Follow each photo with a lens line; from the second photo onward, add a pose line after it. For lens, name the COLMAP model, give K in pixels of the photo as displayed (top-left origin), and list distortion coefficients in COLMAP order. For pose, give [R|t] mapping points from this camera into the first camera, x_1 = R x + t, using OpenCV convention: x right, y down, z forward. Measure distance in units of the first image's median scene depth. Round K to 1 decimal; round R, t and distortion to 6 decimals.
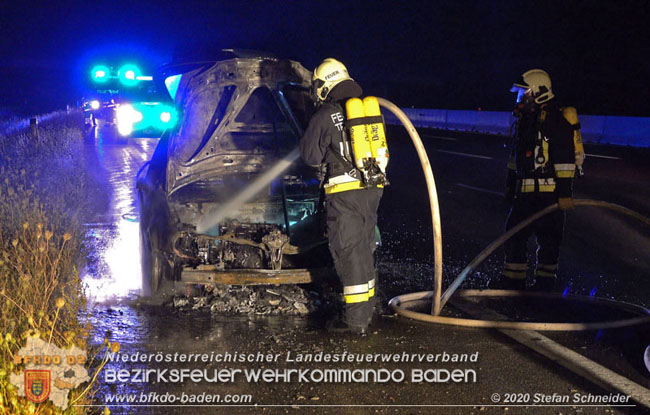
lens RADIAL K [[1642.1, 0, 327.2], [0, 1642.1, 202.7], [0, 0, 1]] dist [0.340490, 0.000000]
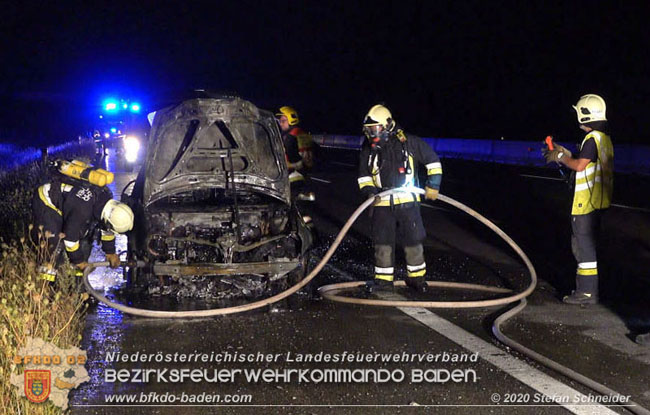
lens RADIAL K [[1689.3, 0, 372.5], [0, 1689.3, 206.0], [0, 0, 1]] dist [0.274099, 0.000000]
pose [[0.999917, -0.006092, 0.011355, 0.065212], [0.006278, 0.999844, -0.016485, 0.017852], [-0.011253, 0.016555, 0.999800, -0.314561]]
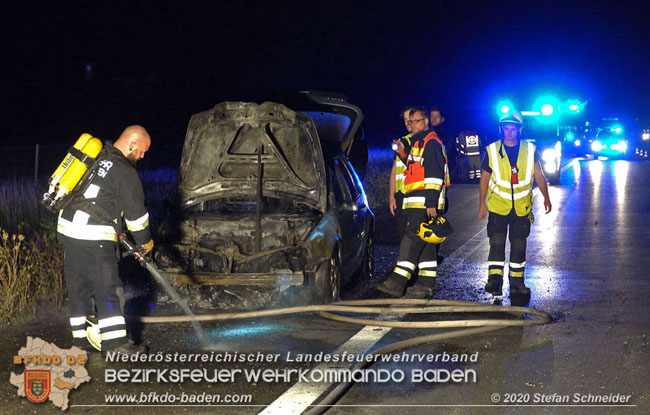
lens RADIAL K [[2175.5, 0, 325.8], [0, 2175.5, 210.7], [0, 0, 1]] dist [0.226116, 0.000000]
pose [[0.935629, 0.011996, -0.352781, 0.597348], [-0.022154, 0.999448, -0.024768, 0.031813], [0.352289, 0.030989, 0.935378, -0.488998]]
